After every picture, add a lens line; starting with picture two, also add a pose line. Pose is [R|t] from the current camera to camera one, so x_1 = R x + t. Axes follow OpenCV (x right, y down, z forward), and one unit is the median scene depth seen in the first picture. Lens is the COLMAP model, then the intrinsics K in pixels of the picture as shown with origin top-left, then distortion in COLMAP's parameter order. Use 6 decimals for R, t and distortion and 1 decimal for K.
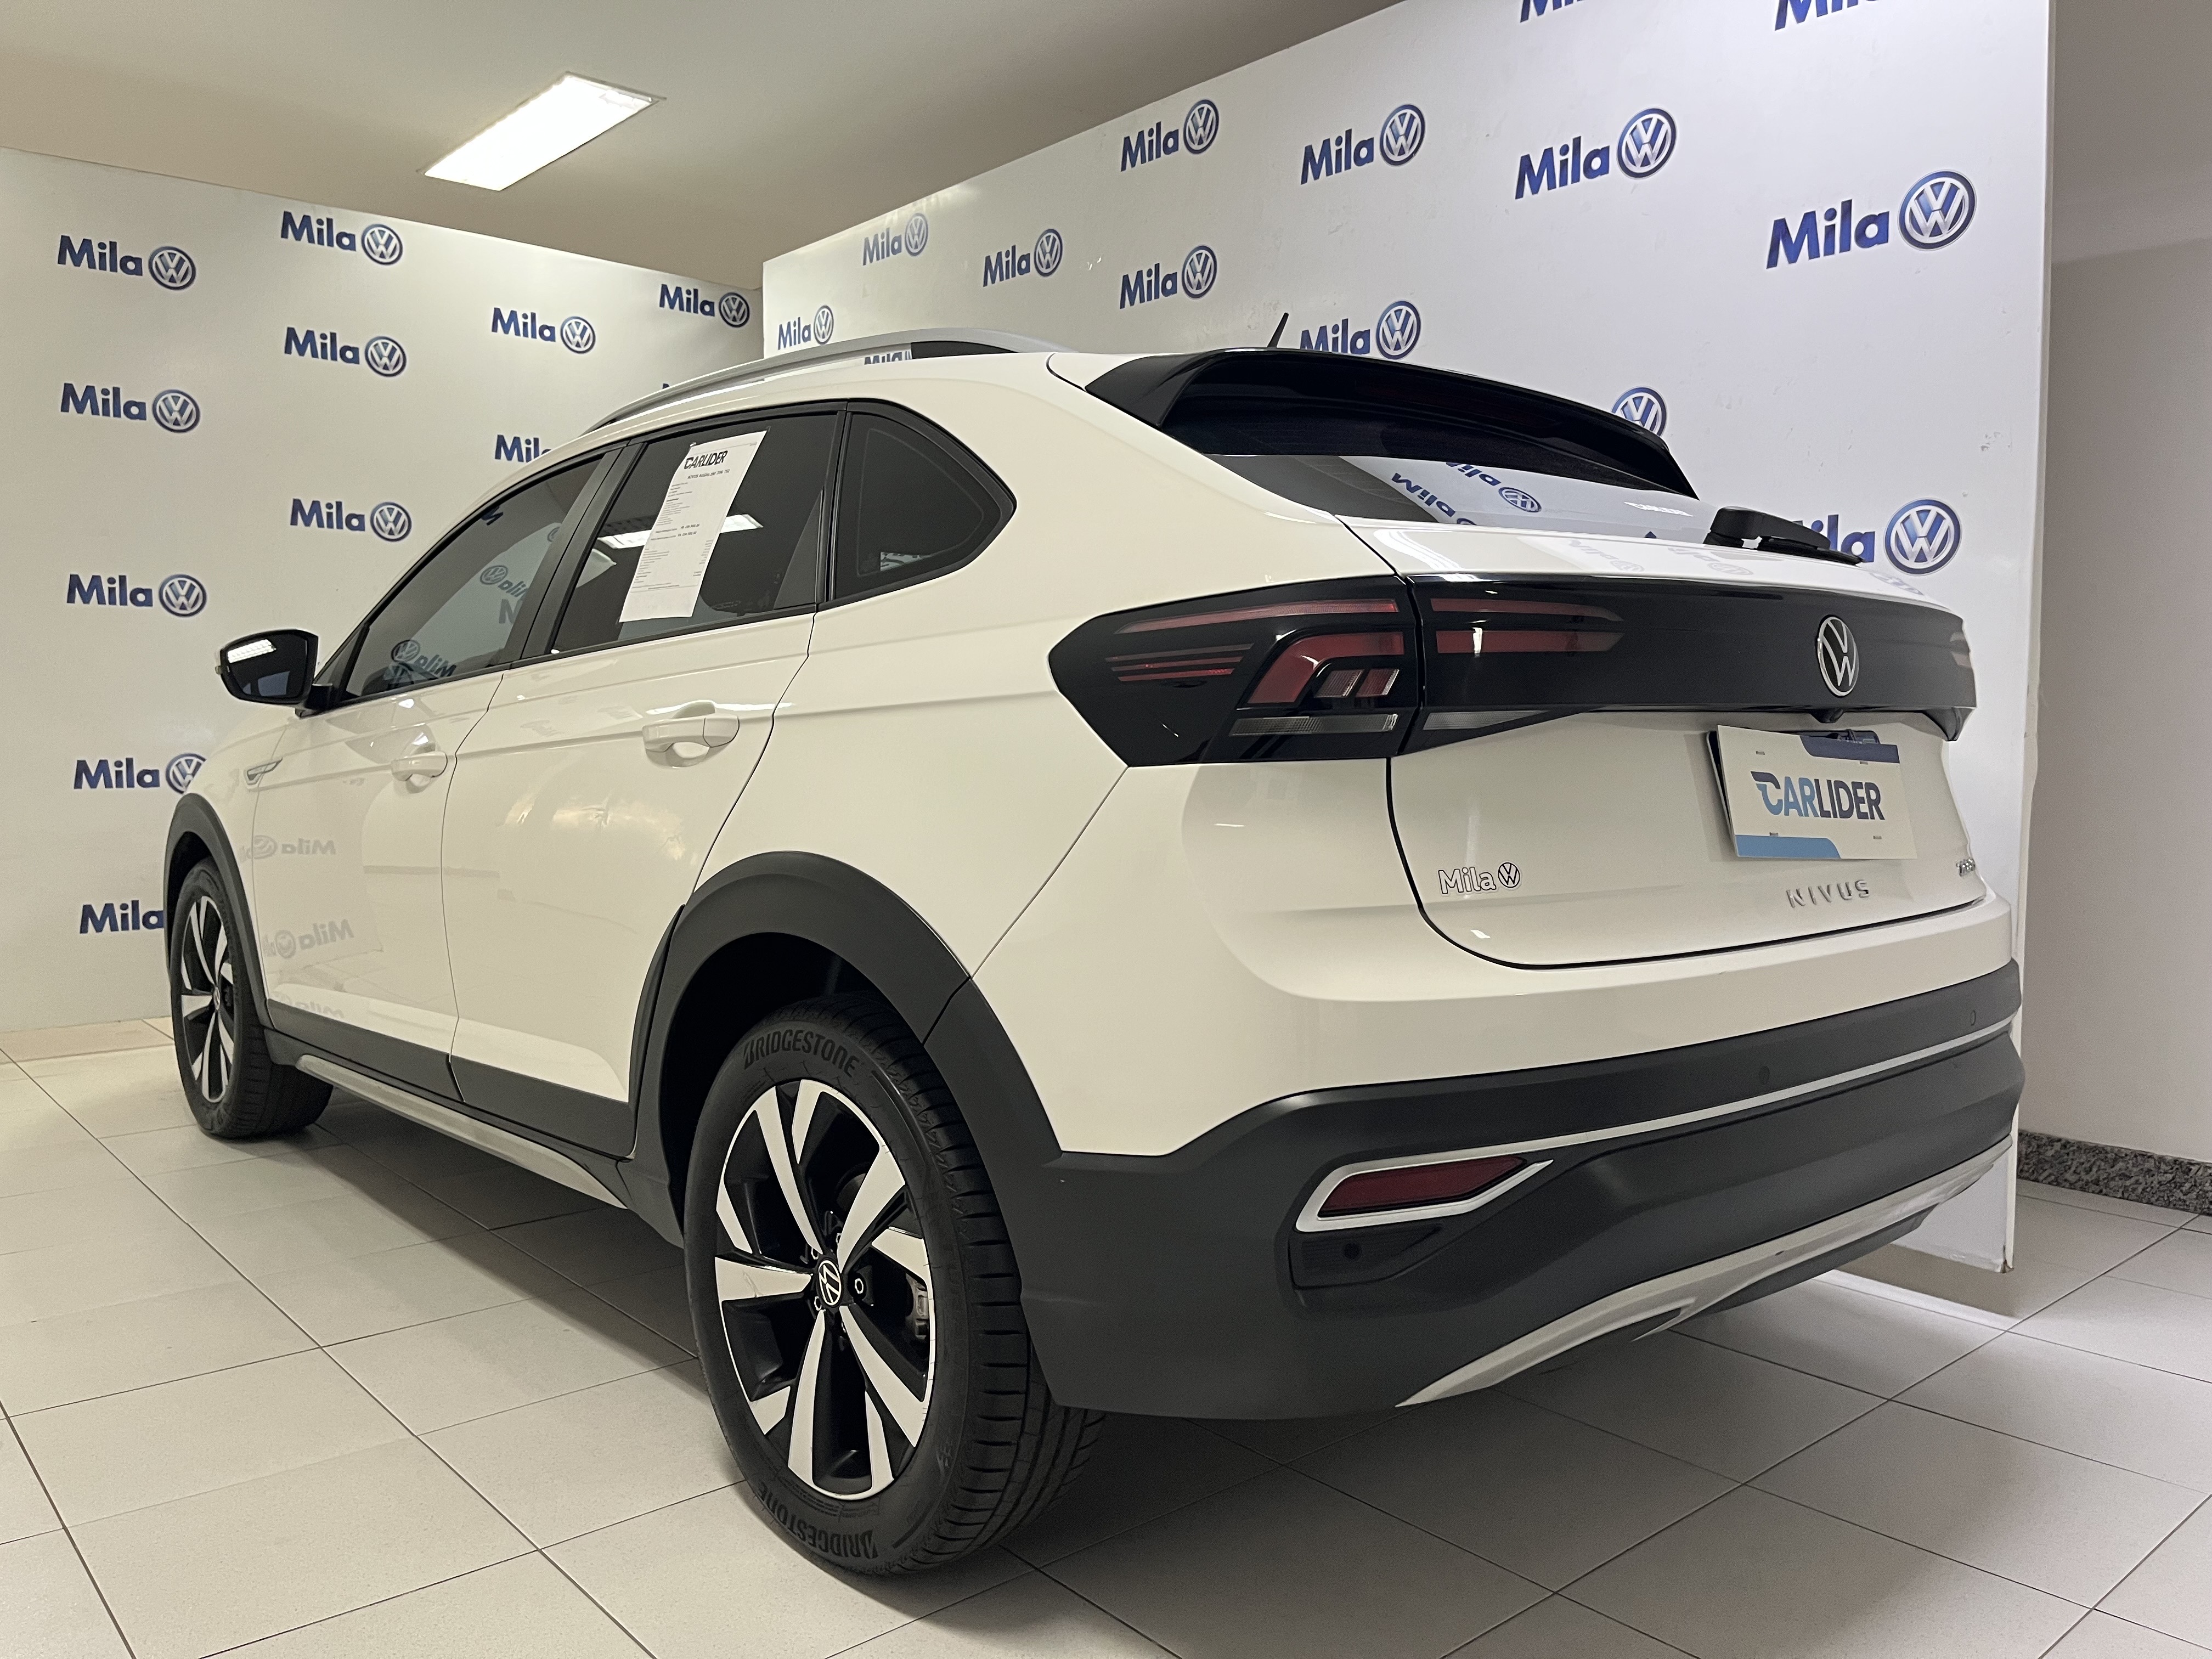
lens RADIAL K [[1663.5, 0, 1158.6], [0, 1663.5, 802.1], [0, 0, 1]] dist [0.056023, -0.066748]
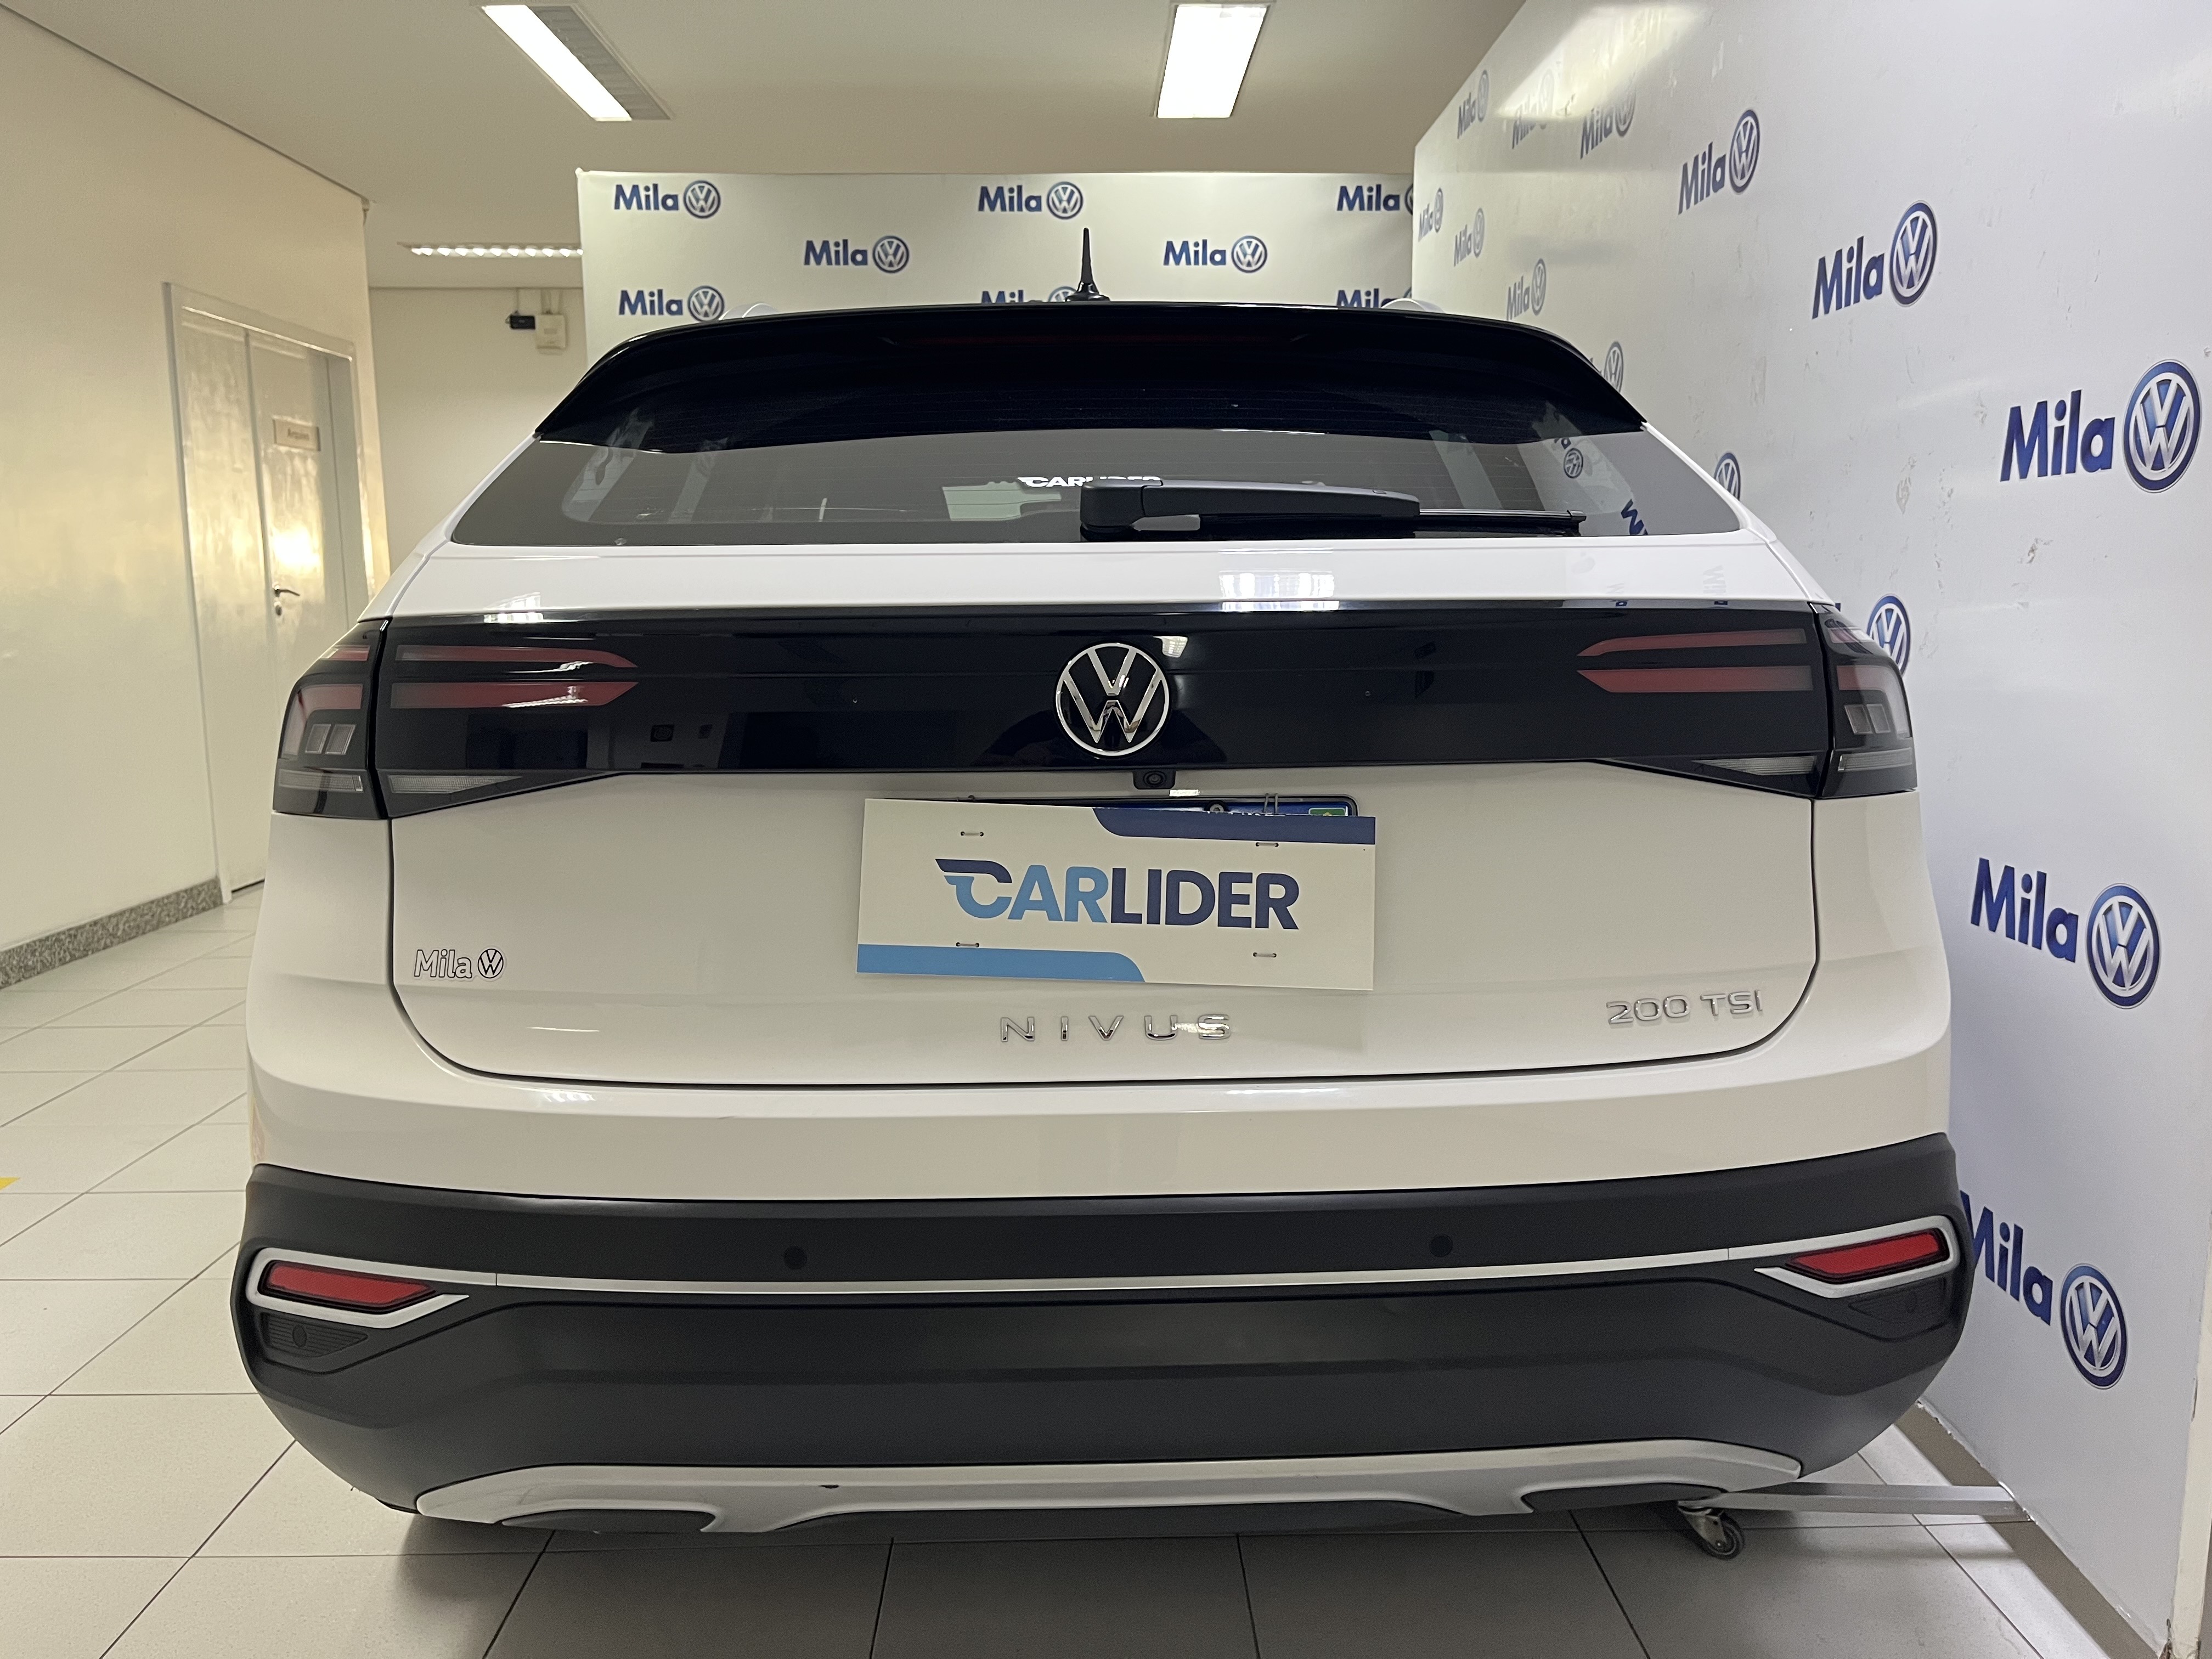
lens RADIAL K [[1663.5, 0, 1115.1], [0, 1663.5, 805.2], [0, 0, 1]] dist [0.056023, -0.066748]
pose [[0.766610, 0.077365, -0.637435, 0.842719], [-0.025029, 0.995561, 0.090729, -0.104895], [0.641625, -0.053600, 0.765144, 0.456372]]
